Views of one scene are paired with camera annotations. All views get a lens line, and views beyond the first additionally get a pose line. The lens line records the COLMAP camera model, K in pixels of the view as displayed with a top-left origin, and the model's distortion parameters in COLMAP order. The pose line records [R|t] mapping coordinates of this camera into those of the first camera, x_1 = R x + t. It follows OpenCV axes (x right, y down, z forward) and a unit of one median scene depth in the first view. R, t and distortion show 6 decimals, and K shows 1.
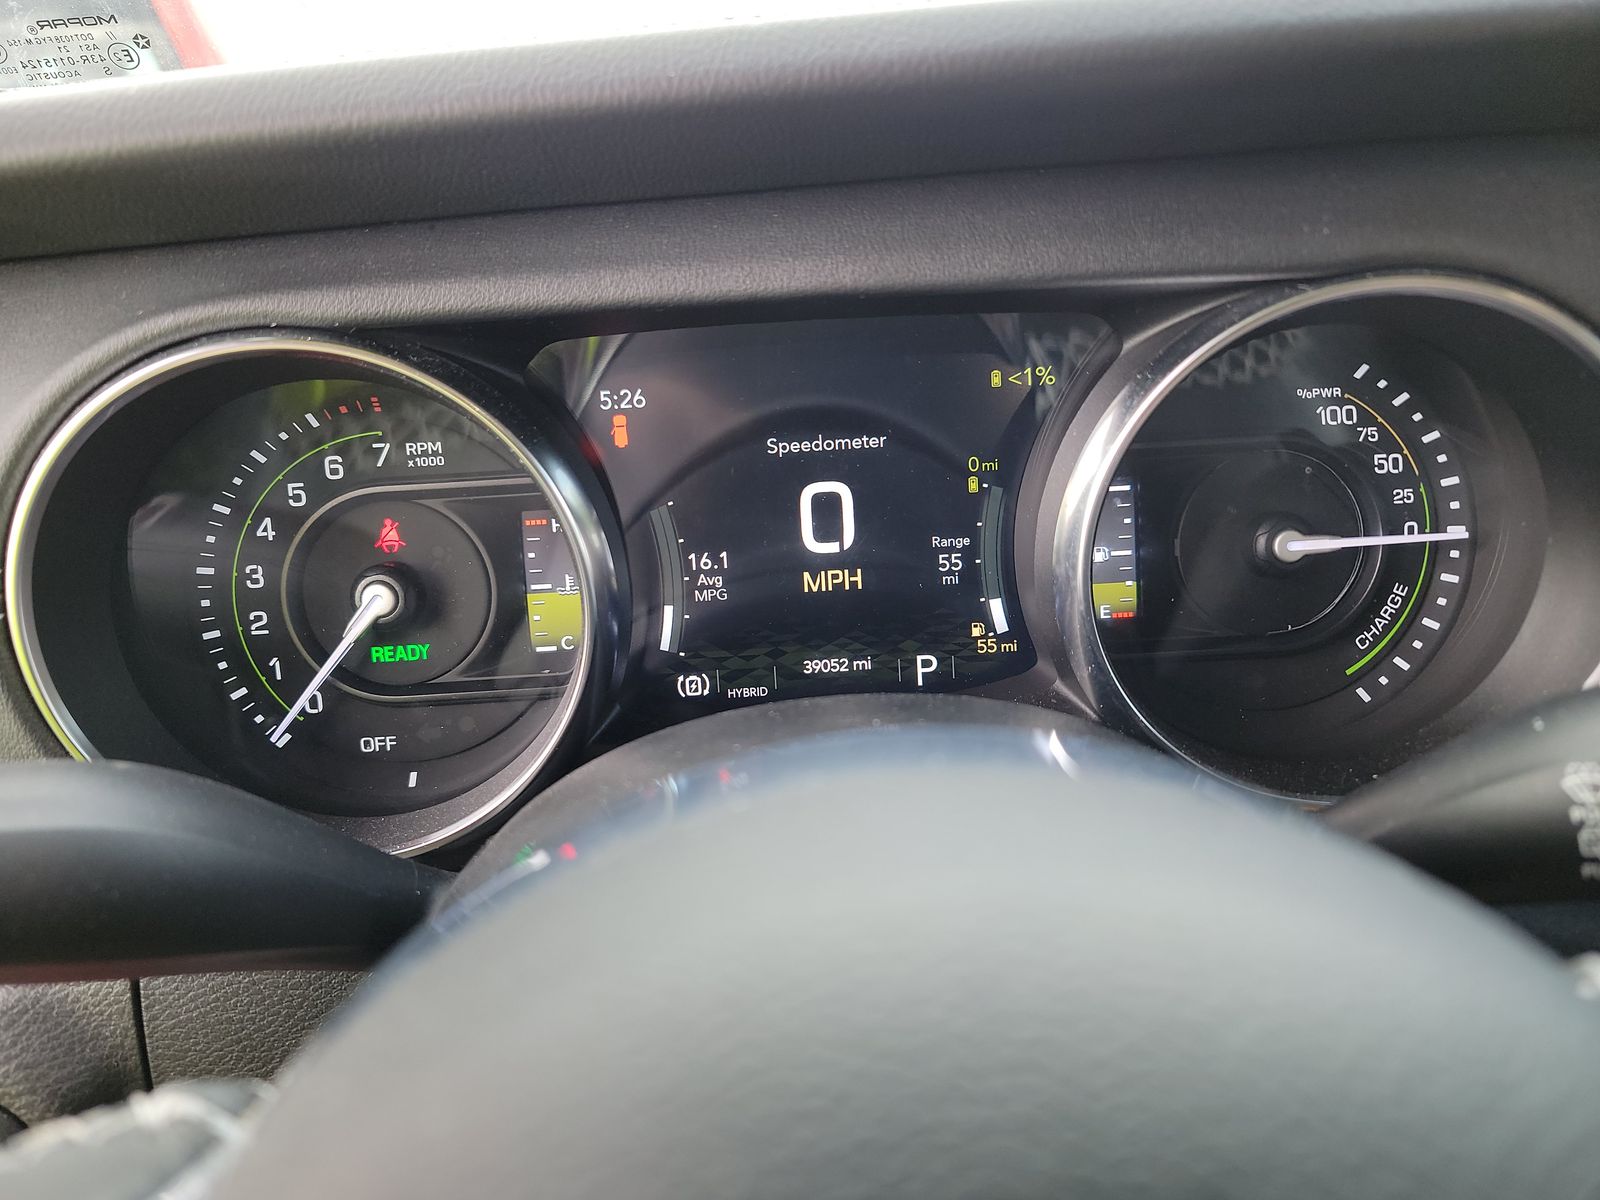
lens RADIAL K [[1116.0, 0, 800.0], [0, 1116.0, 600.0], [0, 0, 1]] dist [0.029054, -0.049380]
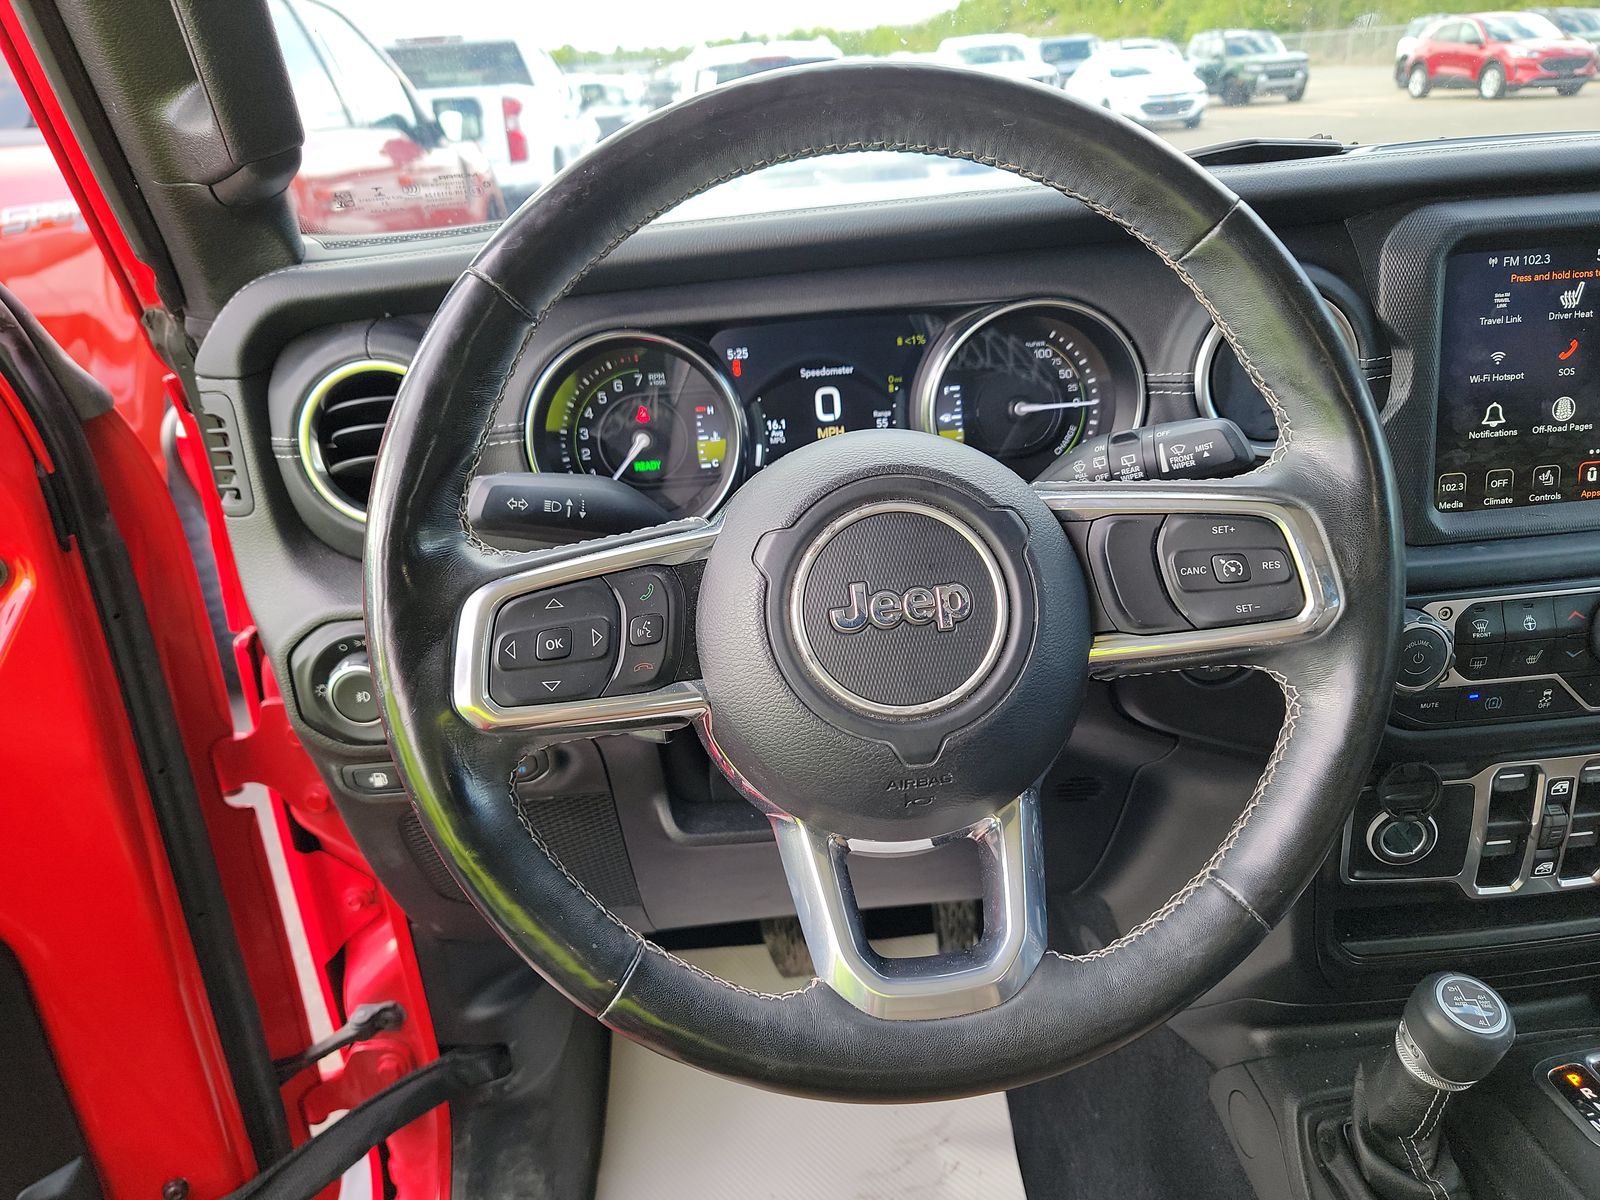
lens RADIAL K [[1116.0, 0, 800.0], [0, 1116.0, 600.0], [0, 0, 1]] dist [0.029054, -0.049380]
pose [[0.998787, -0.030964, 0.038286, -0.138161], [0.029815, 0.999098, 0.030235, 0.266237], [-0.039188, -0.029057, 0.998809, -1.343871]]
